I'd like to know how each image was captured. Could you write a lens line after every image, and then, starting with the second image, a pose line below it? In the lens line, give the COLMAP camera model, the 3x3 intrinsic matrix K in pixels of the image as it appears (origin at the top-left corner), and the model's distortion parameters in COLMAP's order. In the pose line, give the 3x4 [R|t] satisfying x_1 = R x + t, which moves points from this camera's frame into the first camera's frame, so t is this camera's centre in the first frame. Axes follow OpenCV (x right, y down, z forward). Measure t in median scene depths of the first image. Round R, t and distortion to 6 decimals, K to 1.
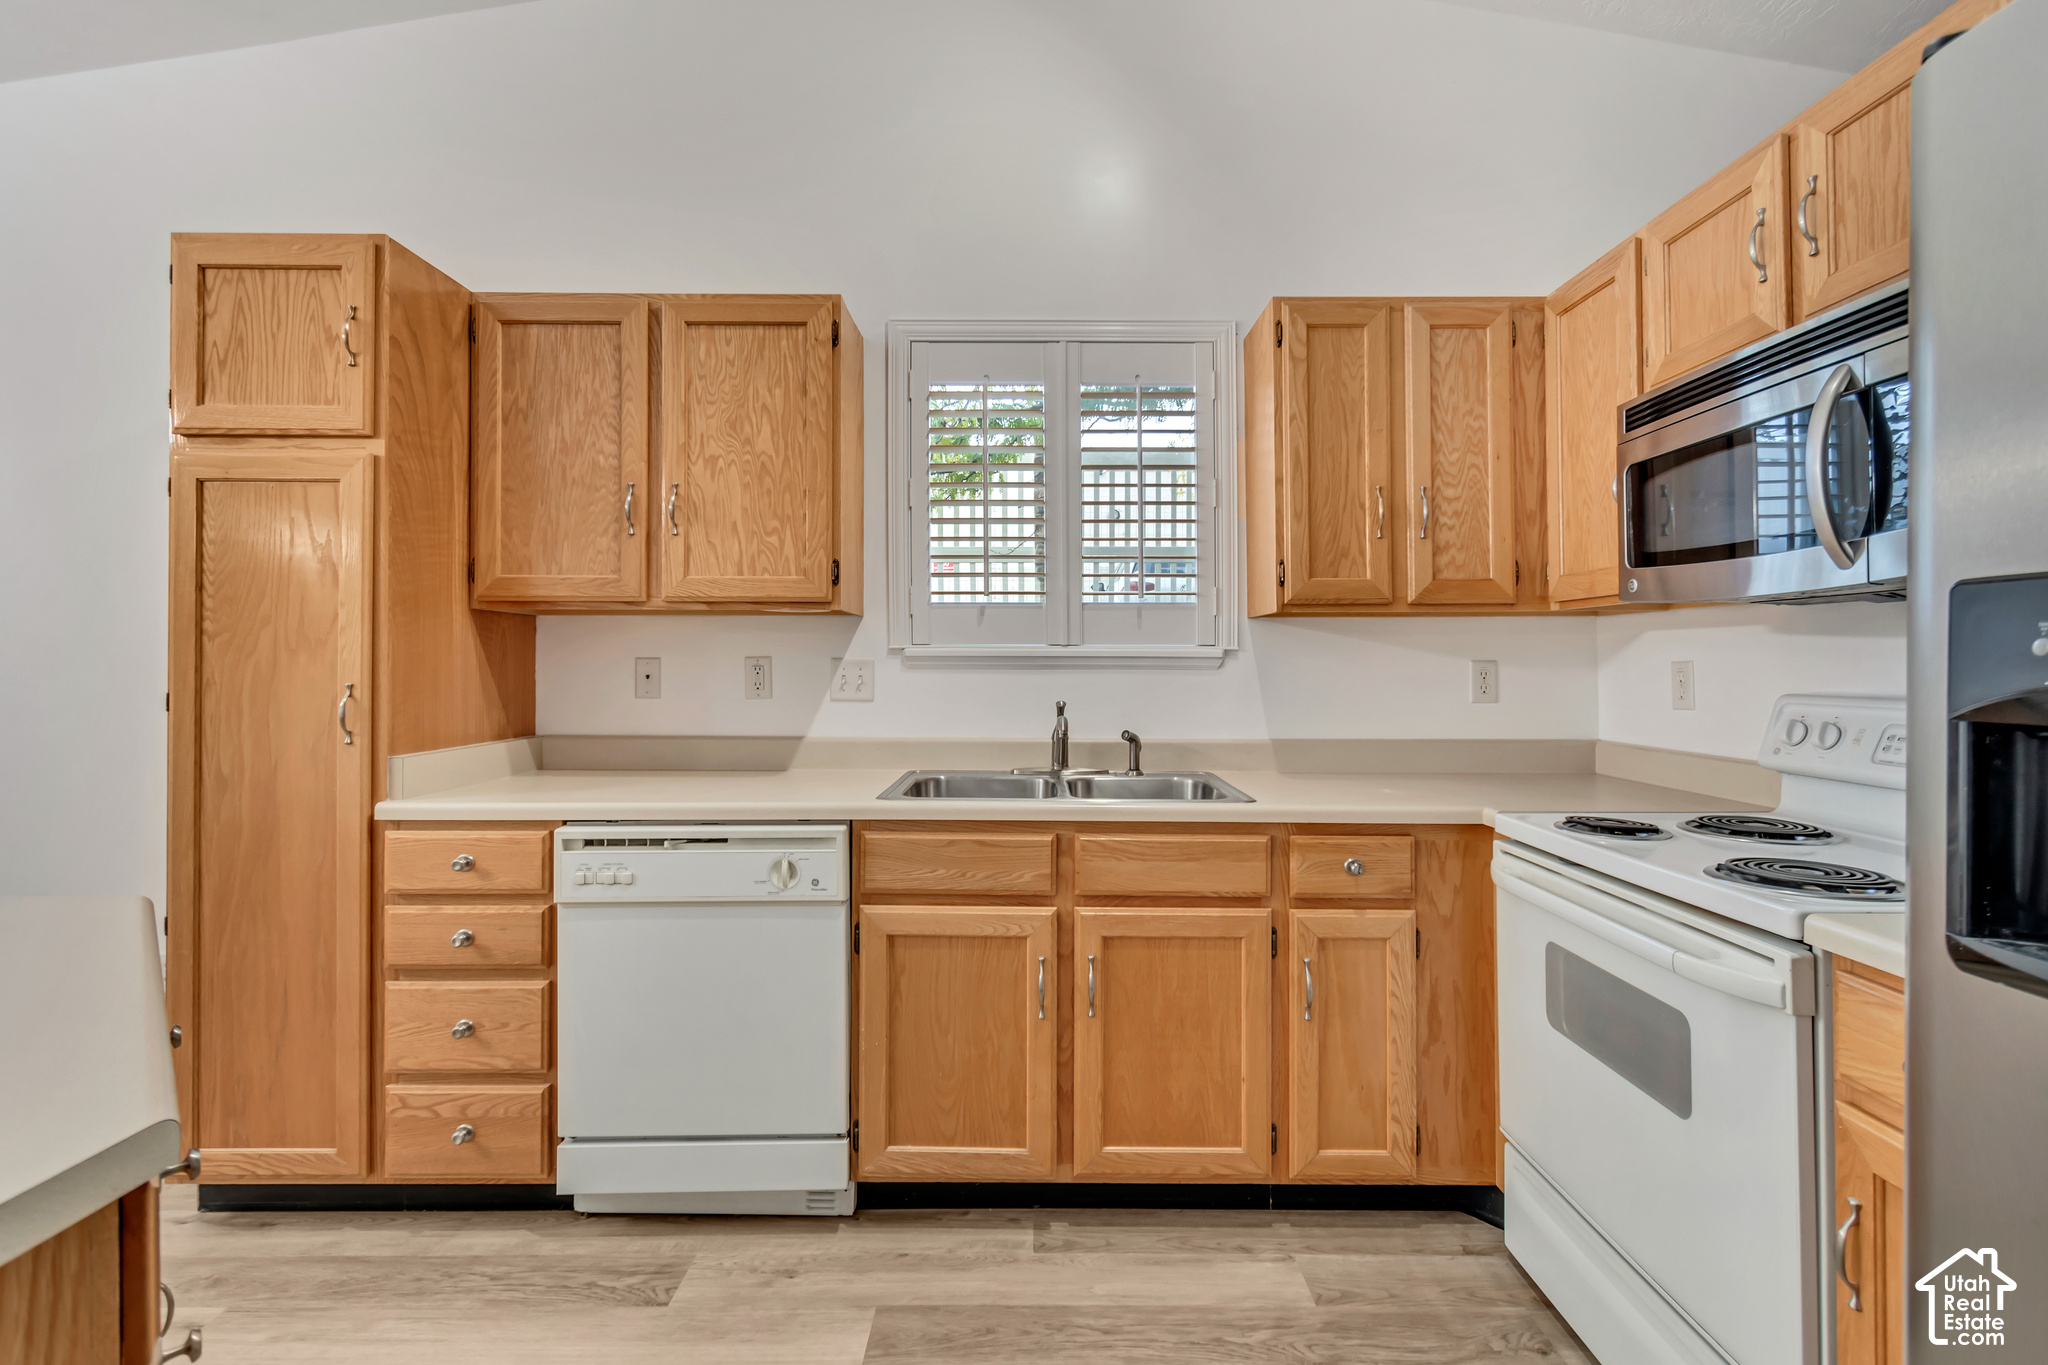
lens RADIAL K [[933.6, 0, 1033.0], [0, 933.6, 649.7], [0, 0, 1]] dist [0.002017, -0.002150]
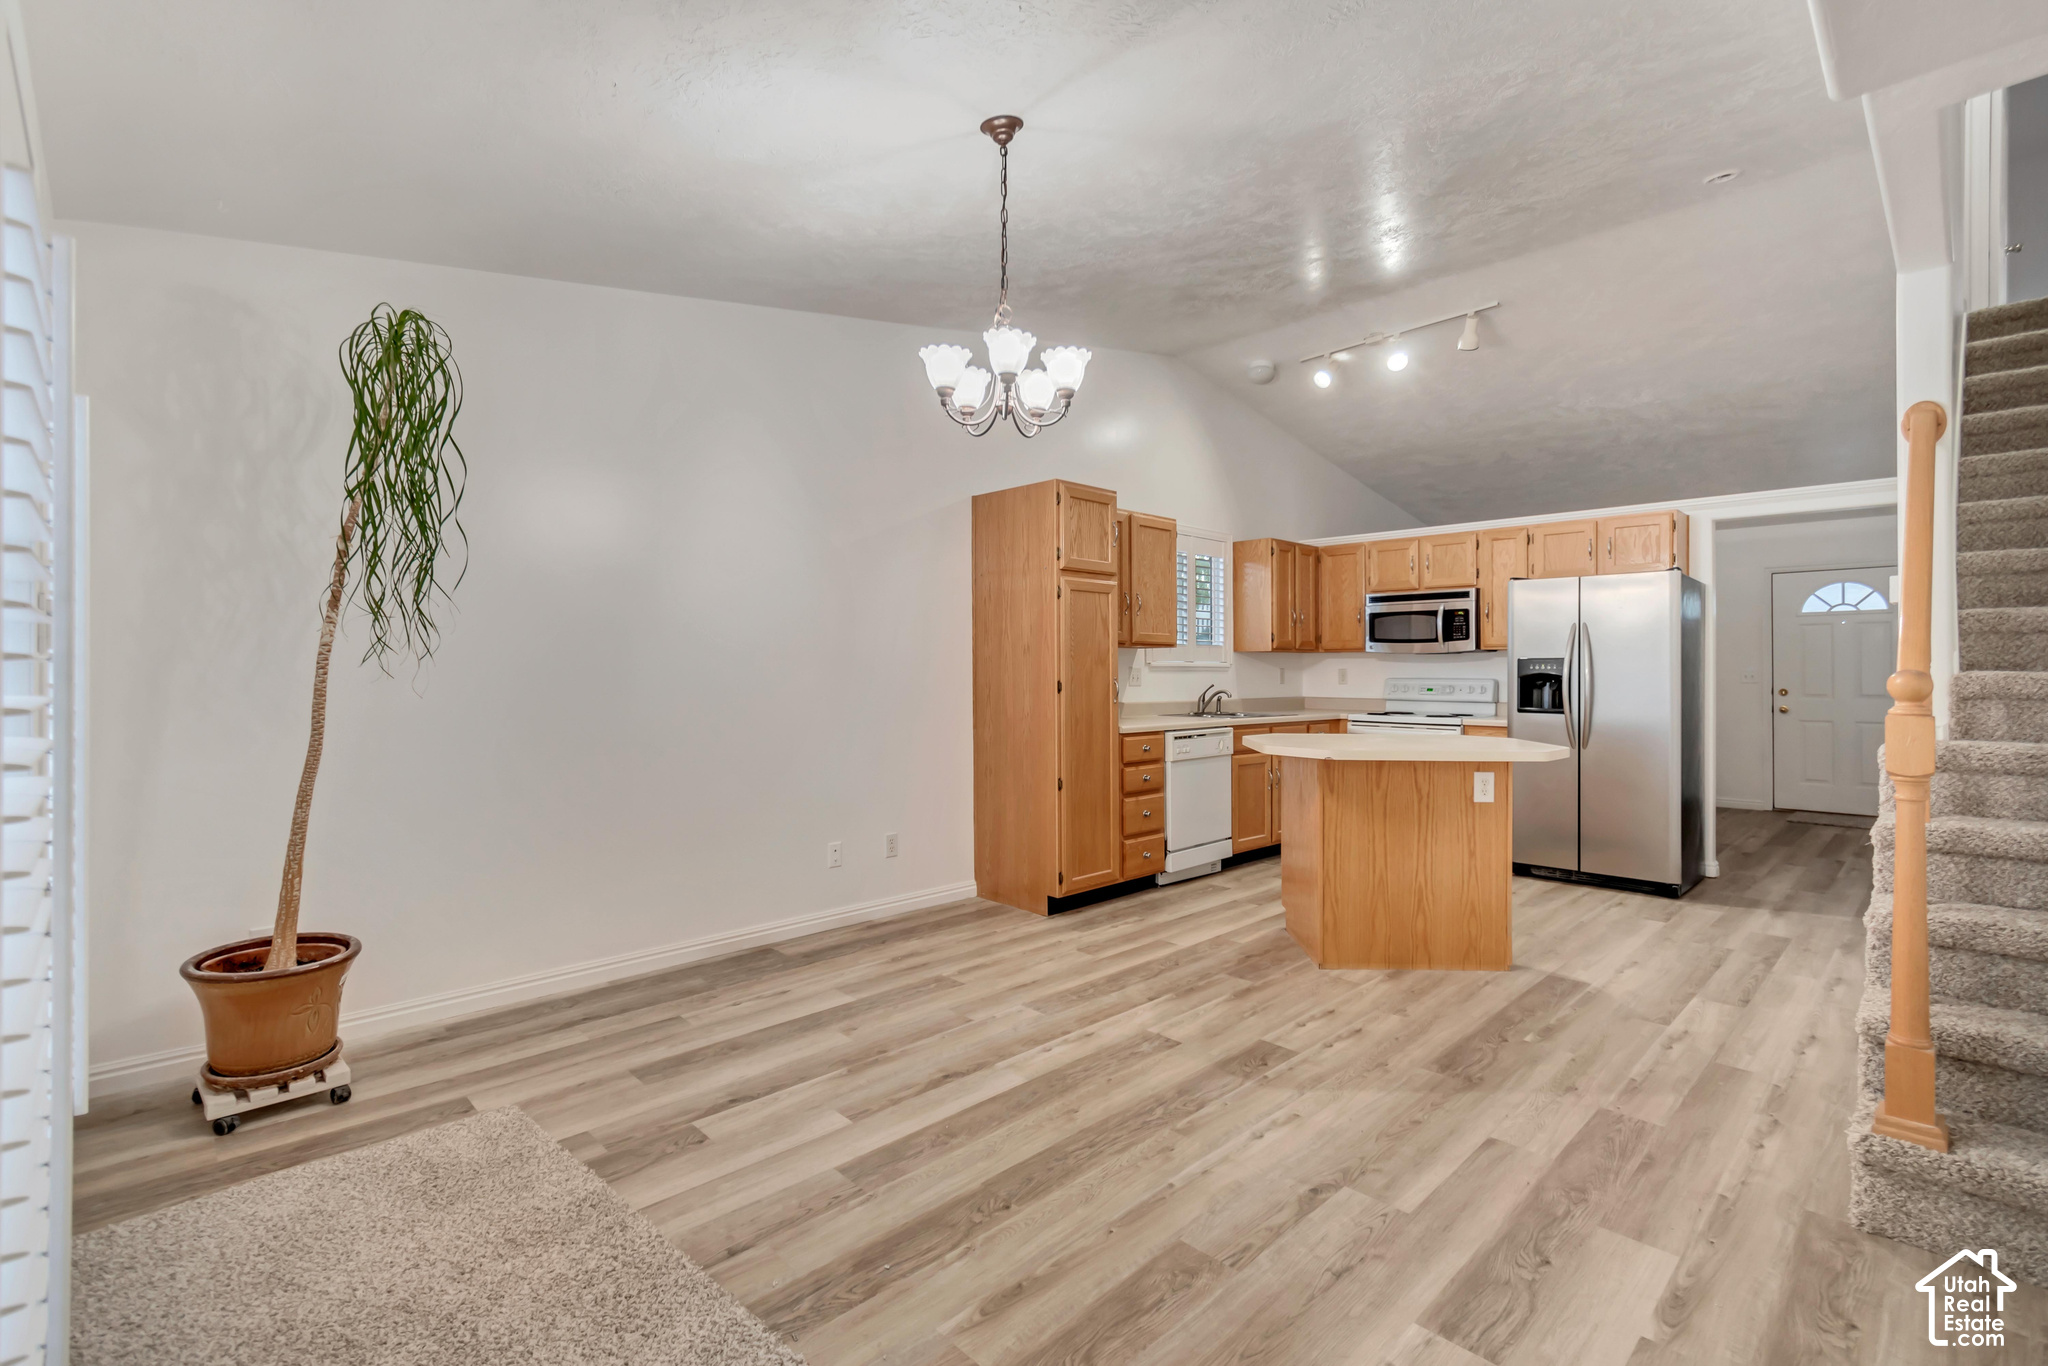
lens RADIAL K [[933.6, 0, 1018.5], [0, 933.6, 665.1], [0, 0, 1]] dist [0.002017, -0.002150]
pose [[0.721082, 0.002379, 0.692846, -2.540743], [-0.011339, 0.999901, 0.008368, -0.015127], [-0.692757, -0.013890, 0.721037, -0.562728]]
